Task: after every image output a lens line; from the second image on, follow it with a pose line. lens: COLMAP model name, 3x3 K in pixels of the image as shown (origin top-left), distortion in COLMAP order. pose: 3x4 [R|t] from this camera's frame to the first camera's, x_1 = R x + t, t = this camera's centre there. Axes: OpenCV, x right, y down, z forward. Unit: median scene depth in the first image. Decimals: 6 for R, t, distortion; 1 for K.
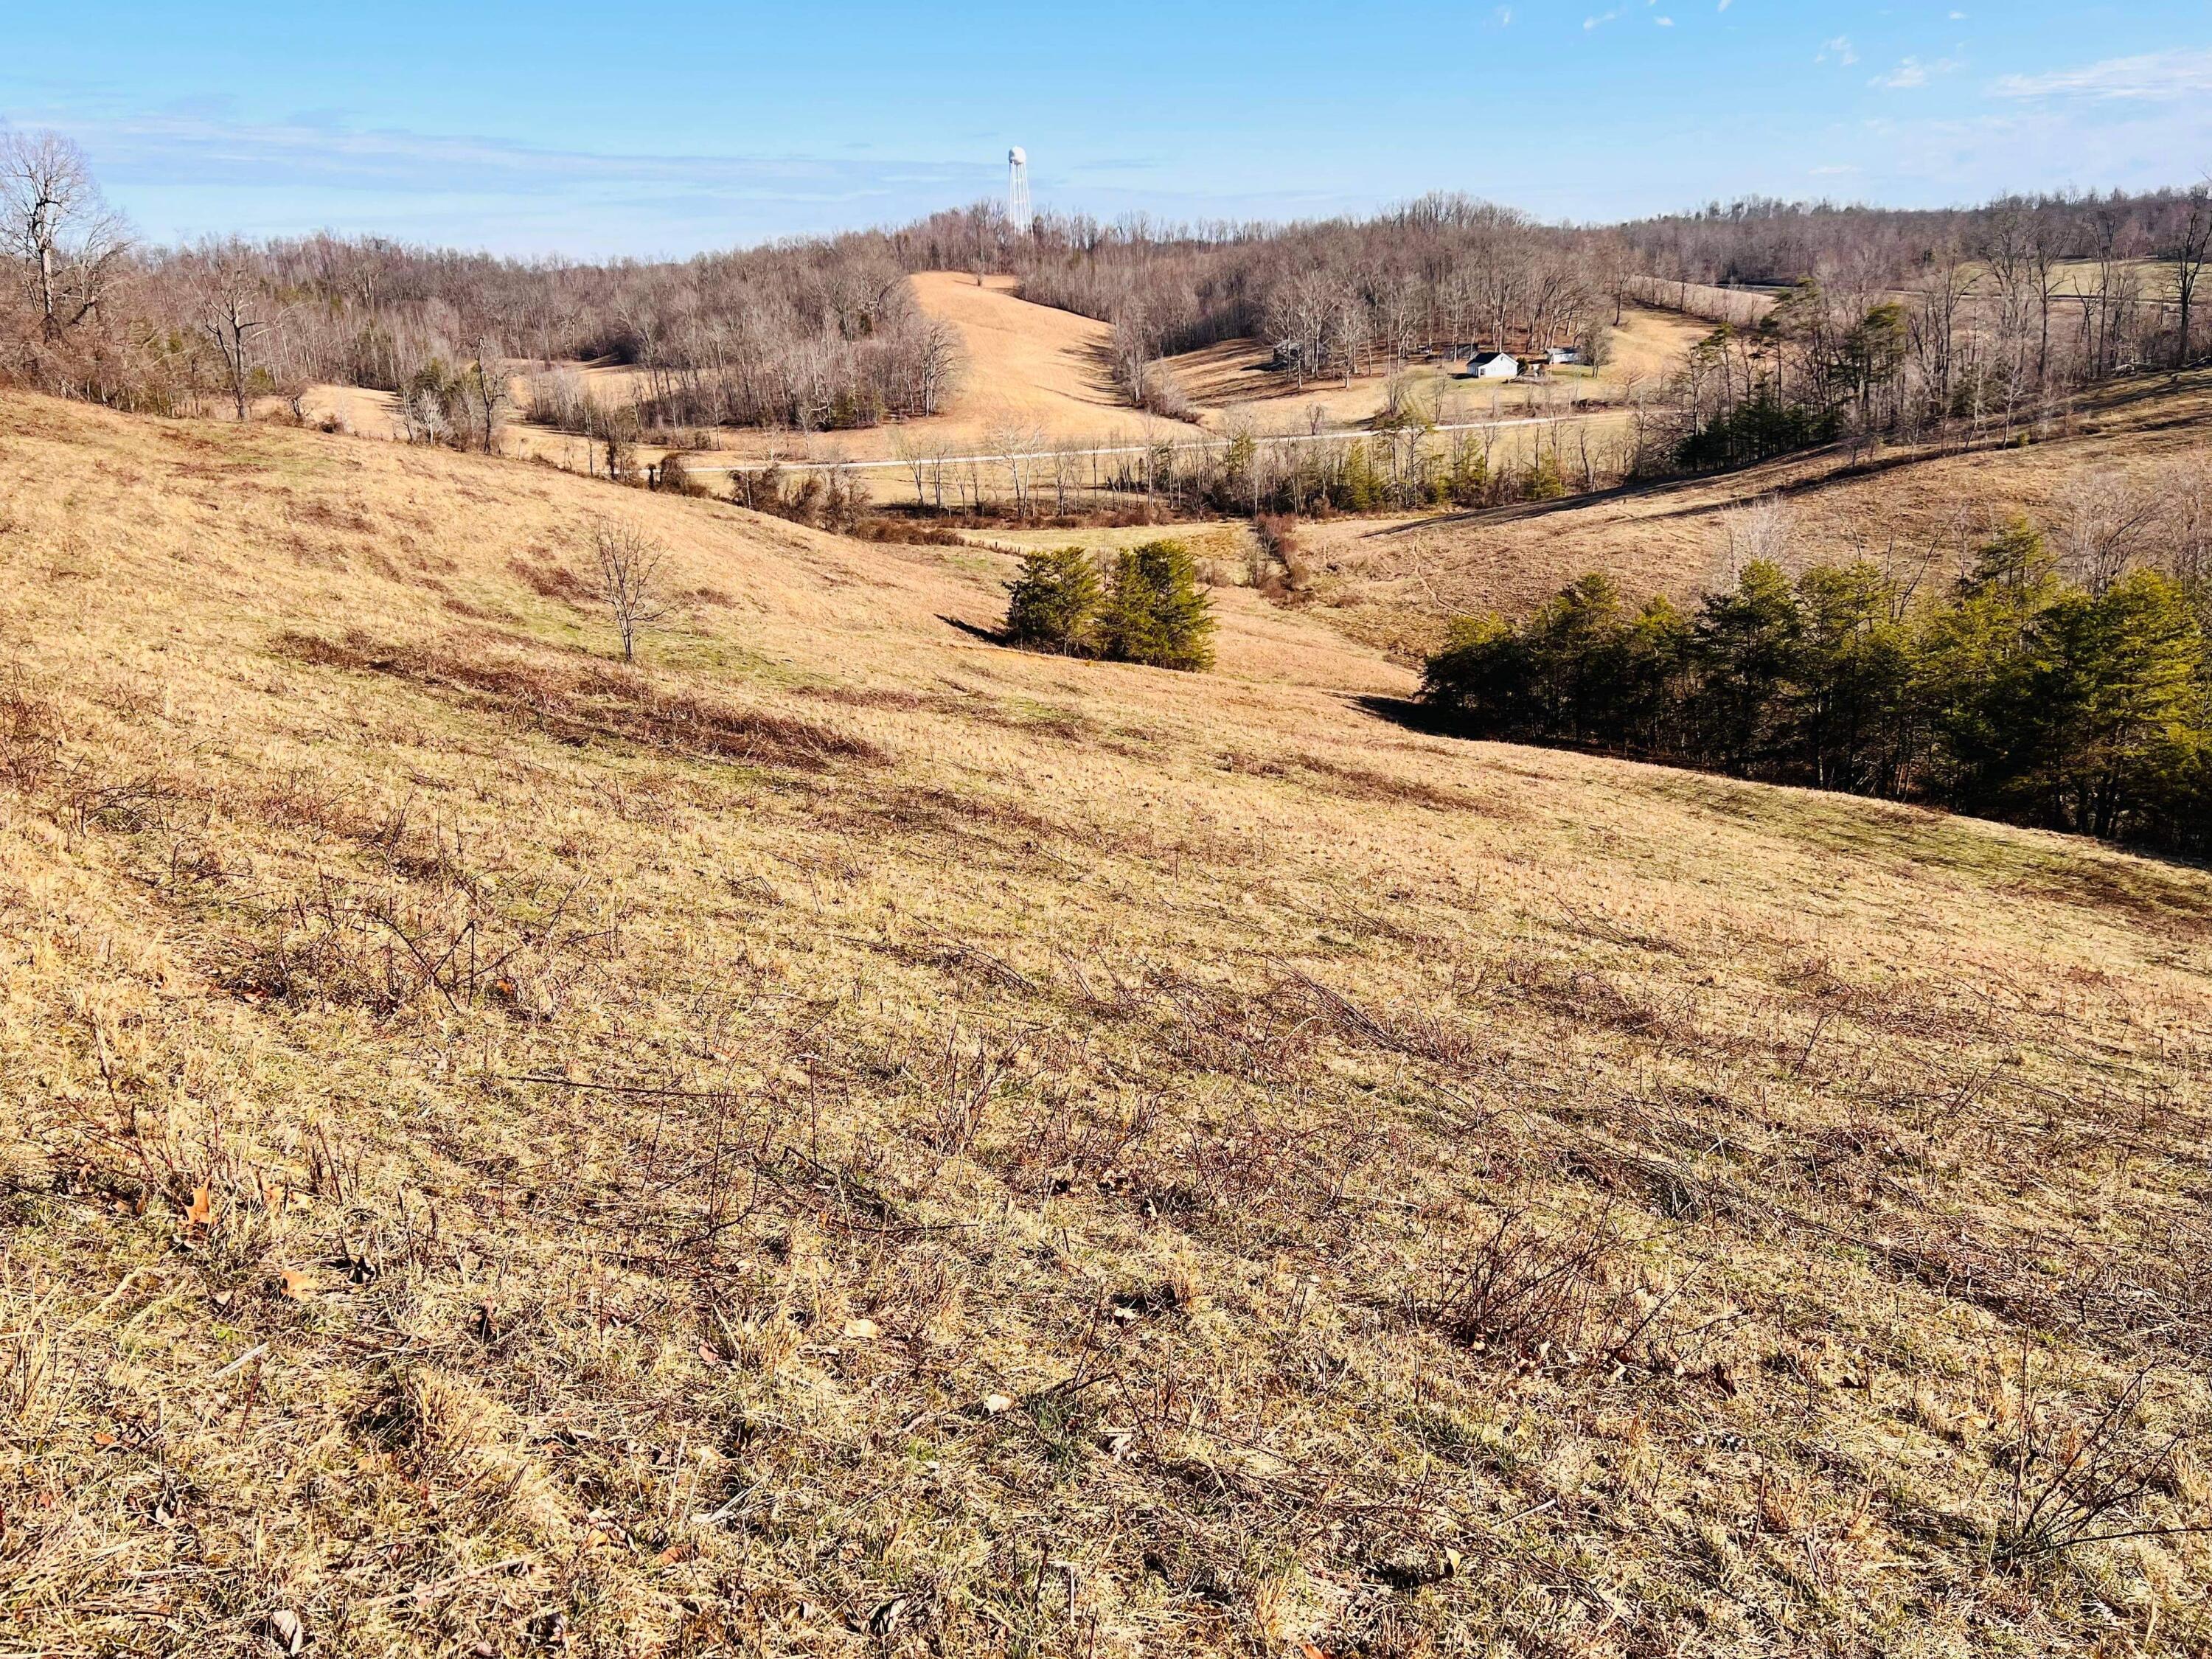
lens RADIAL K [[1655.9, 0, 1091.1], [0, 1655.9, 832.6], [0, 0, 1]] dist [0.086467, -0.092327]
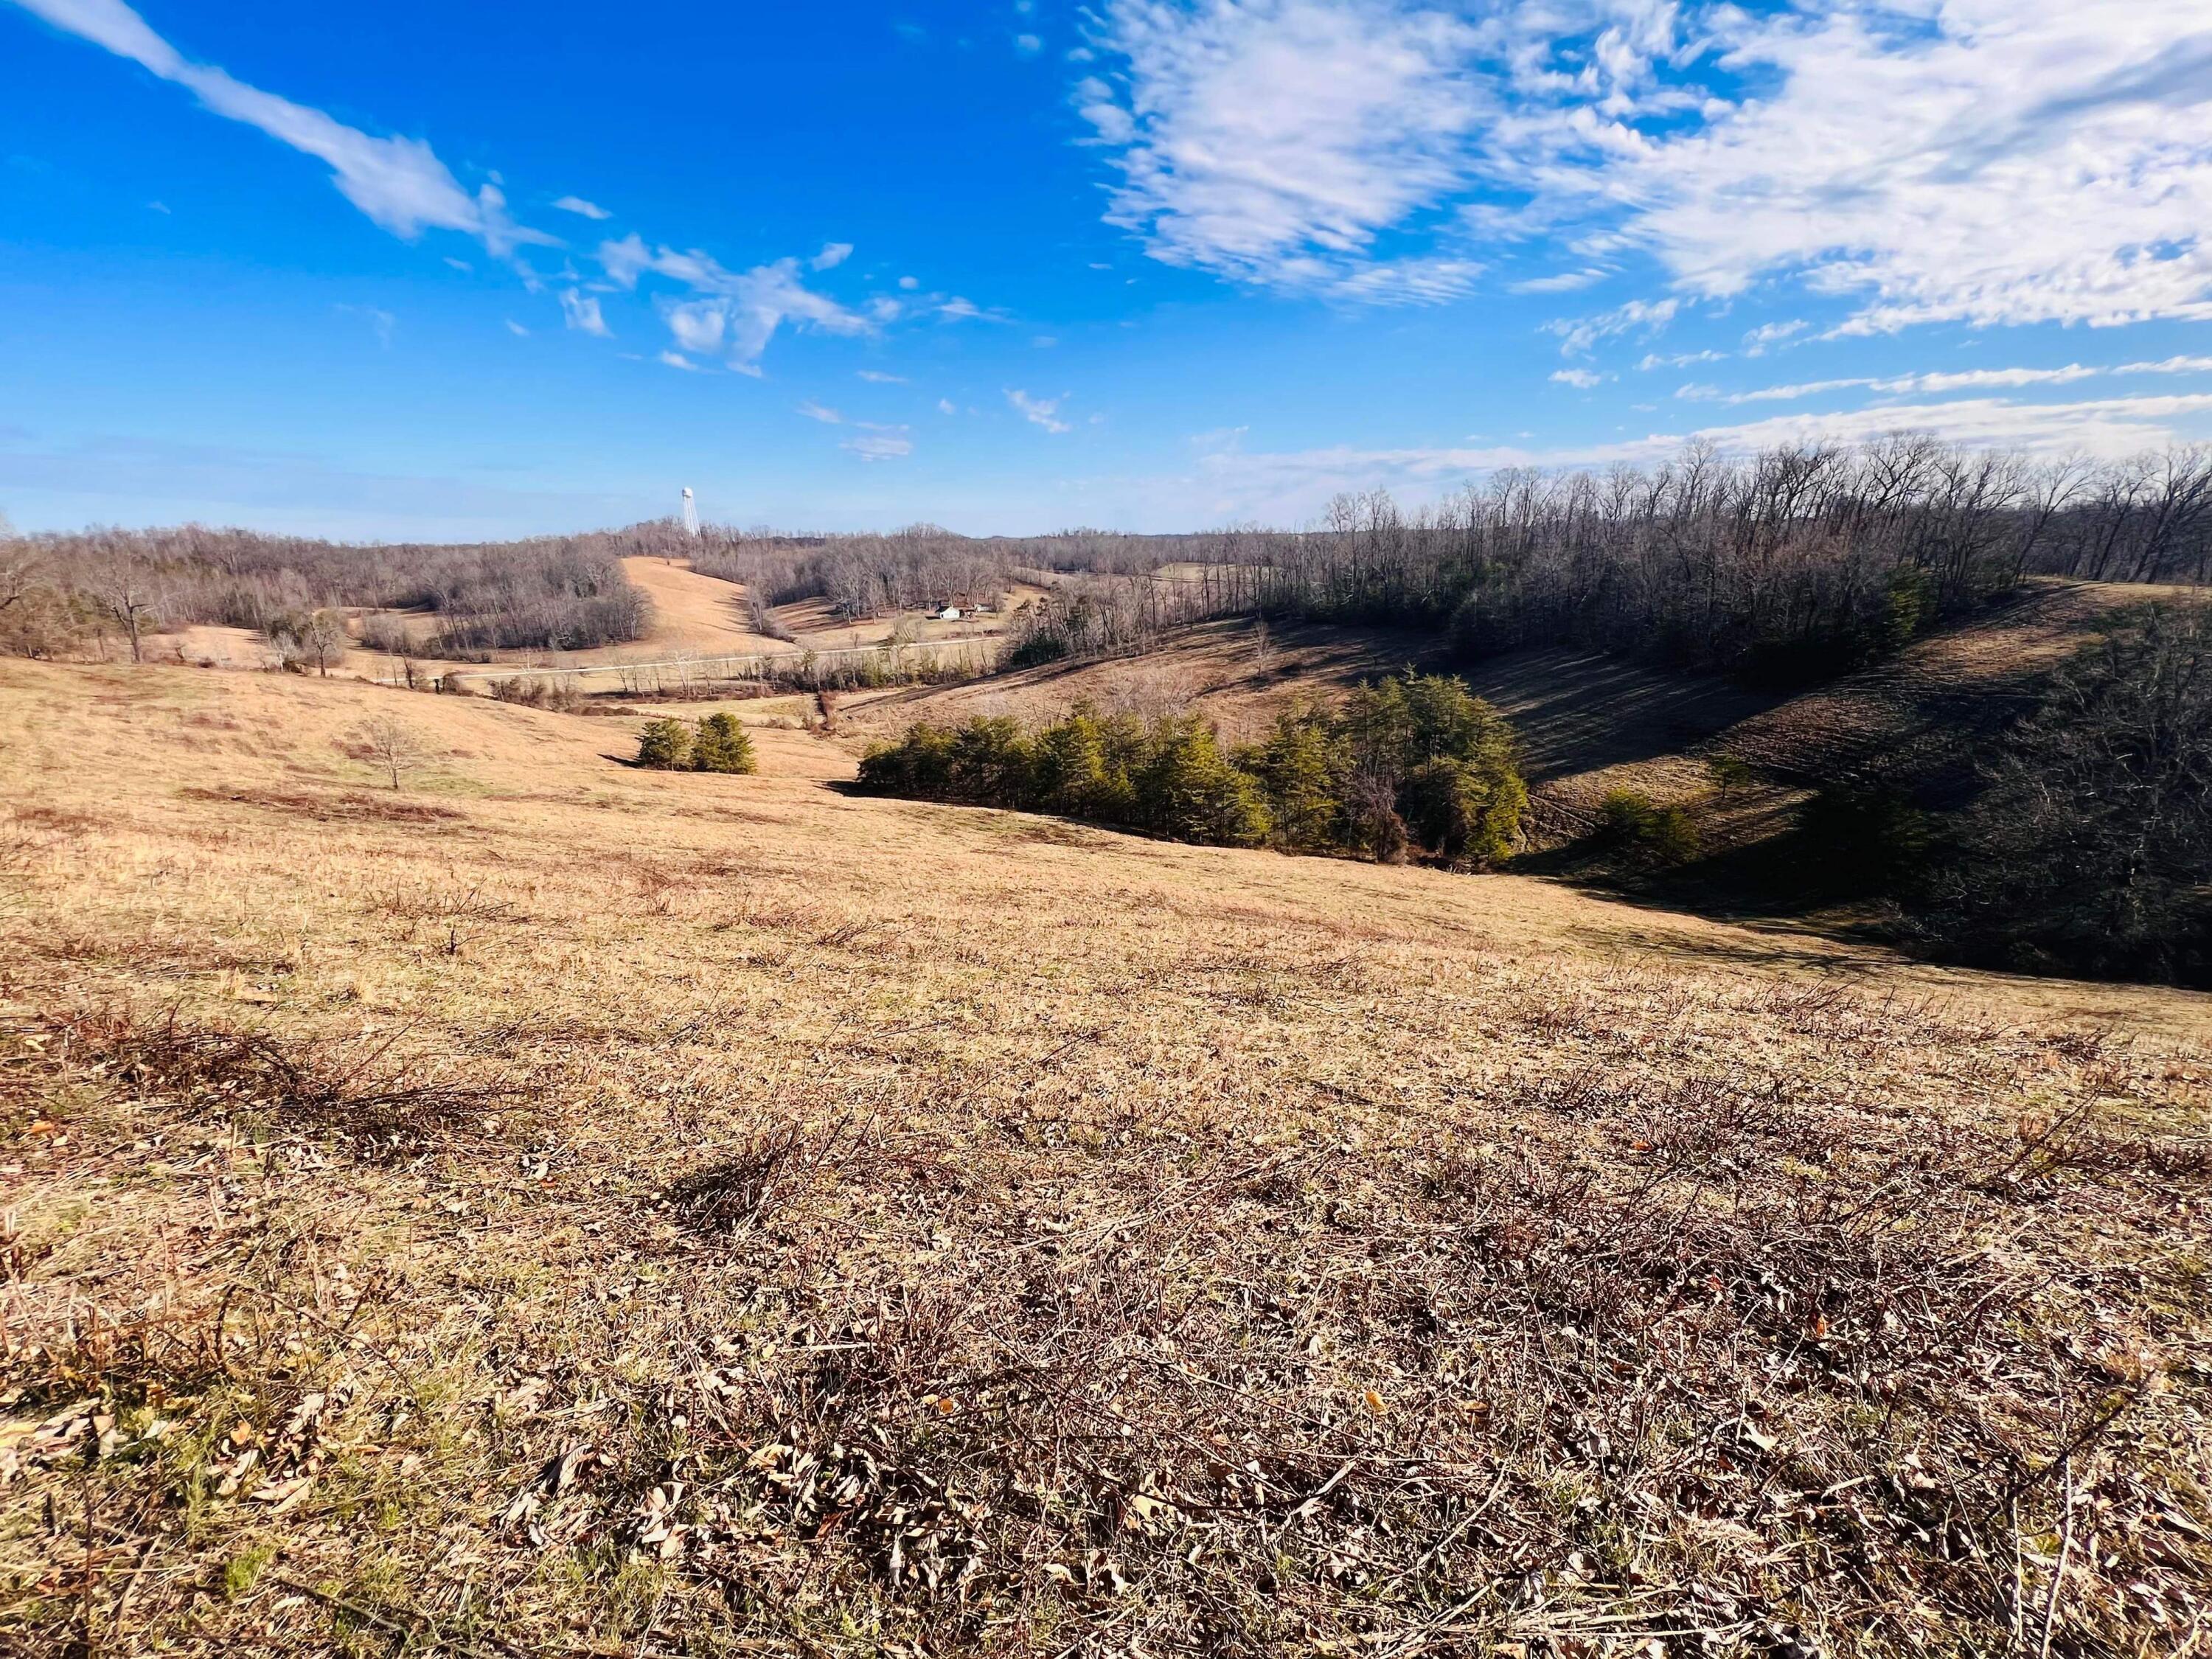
lens RADIAL K [[891.3, 0, 1110.6], [0, 891.3, 828.9], [0, 0, 1]] dist [0.000971, 0.000192]
pose [[0.933471, -0.086584, 0.348044, 0.050202], [0.095373, 0.995408, -0.008162, 0.012406], [-0.345739, 0.040813, 0.937443, -0.106772]]
